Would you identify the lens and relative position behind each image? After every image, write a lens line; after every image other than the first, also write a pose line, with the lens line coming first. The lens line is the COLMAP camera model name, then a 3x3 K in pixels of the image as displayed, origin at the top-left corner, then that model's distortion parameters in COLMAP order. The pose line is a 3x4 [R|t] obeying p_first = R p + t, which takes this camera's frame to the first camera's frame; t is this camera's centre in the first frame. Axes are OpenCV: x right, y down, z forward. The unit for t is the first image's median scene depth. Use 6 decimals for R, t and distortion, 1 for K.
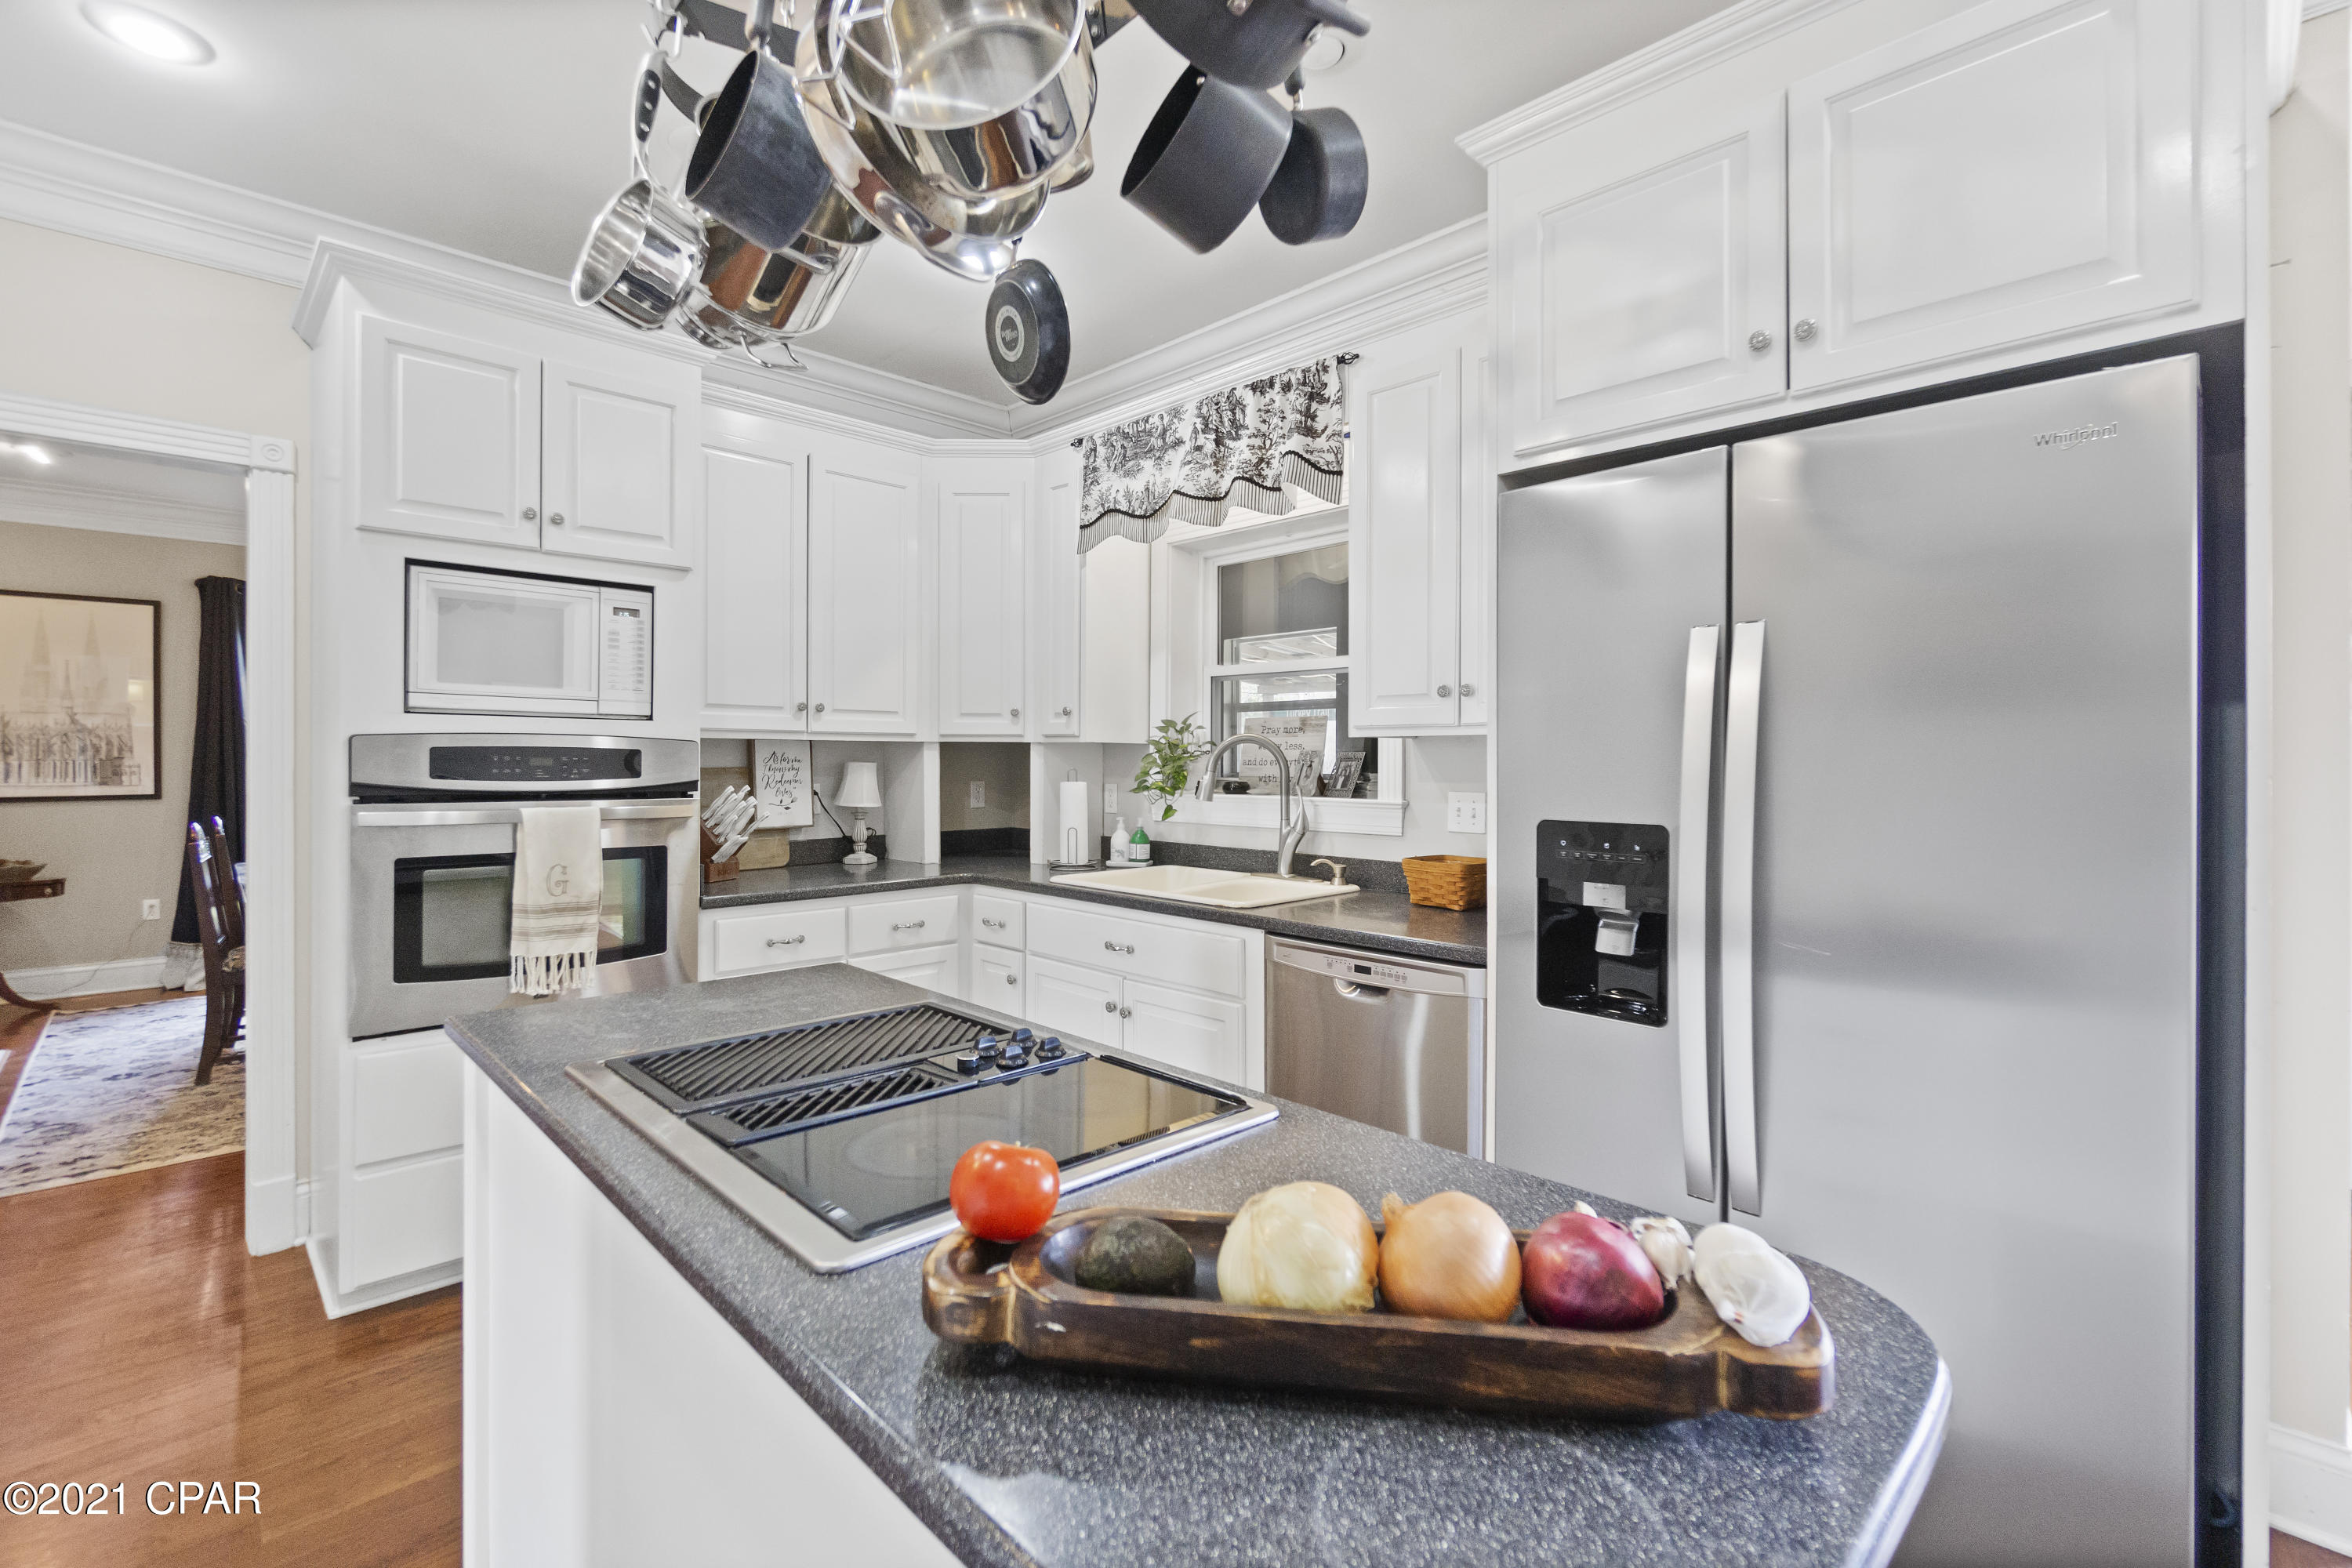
lens RADIAL K [[1040.8, 0, 1185.0], [0, 1040.8, 761.1], [0, 0, 1]] dist [-0.001906, 0.000059]
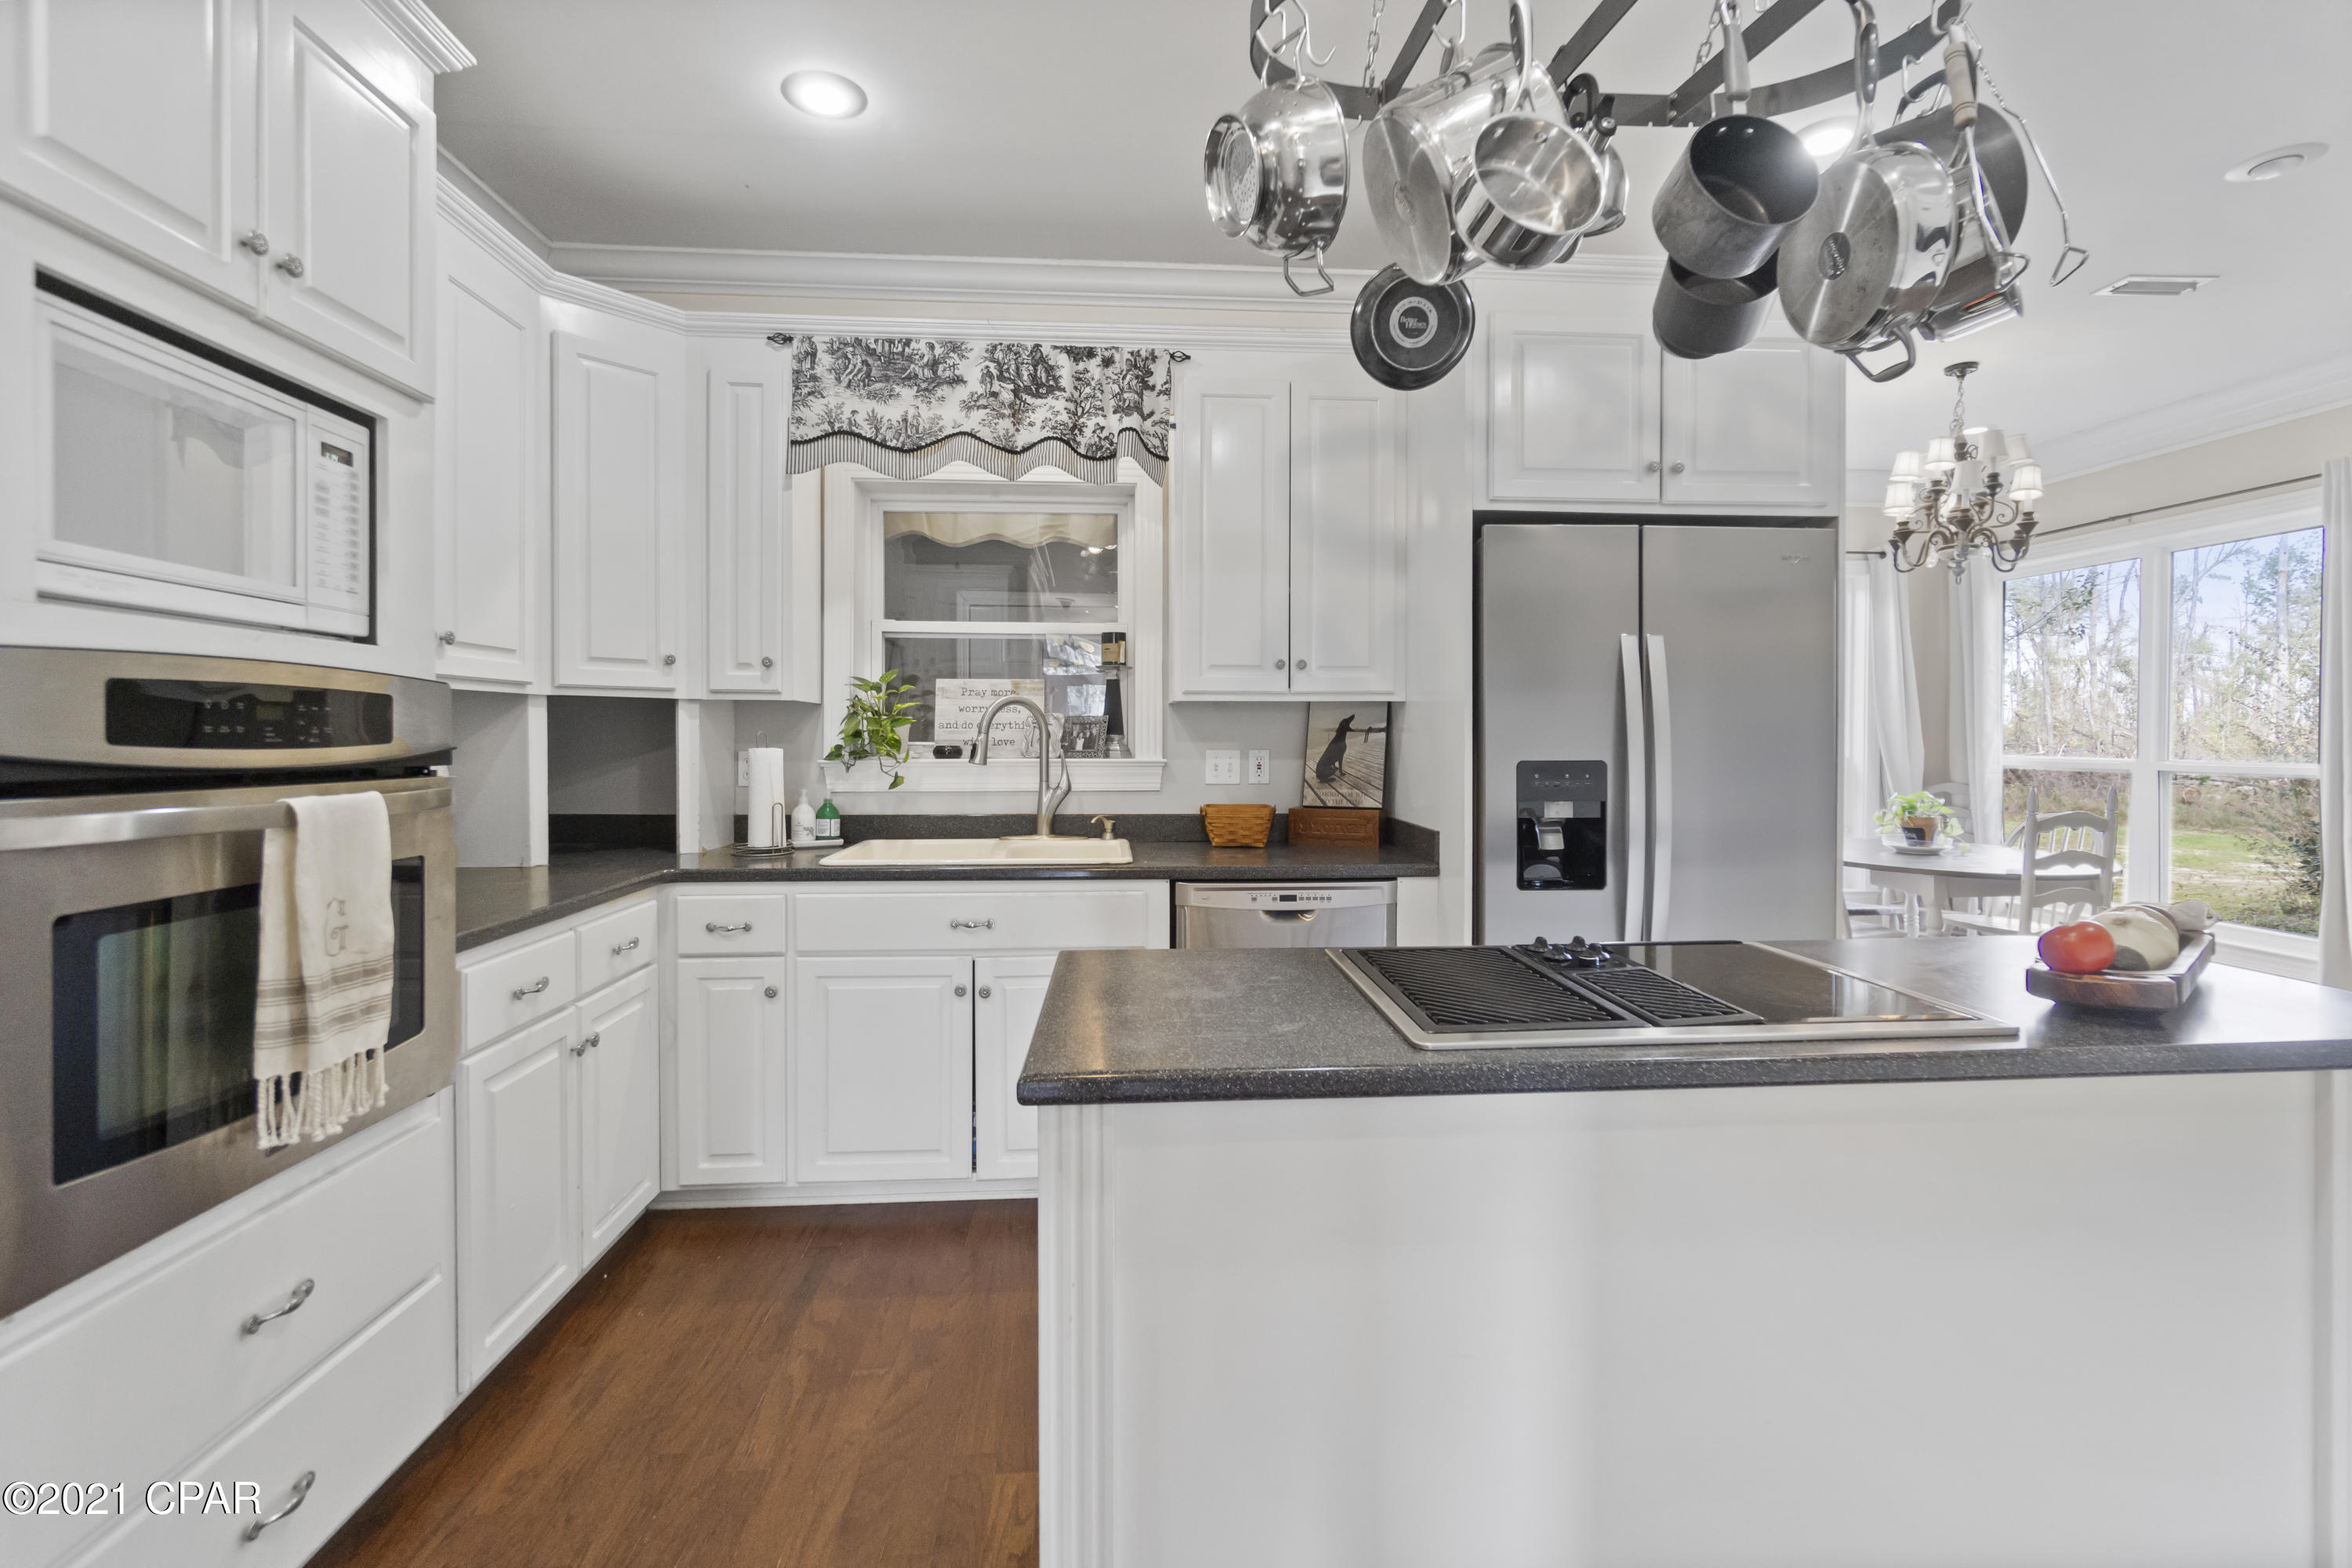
lens RADIAL K [[1040.8, 0, 1196.0], [0, 1040.8, 741.1], [0, 0, 1]] dist [-0.001906, 0.000059]
pose [[0.648348, -0.007147, 0.761311, -0.603464], [0.002287, 0.999970, 0.007440, 0.010676], [-0.761341, -0.003082, 0.648344, 0.243006]]
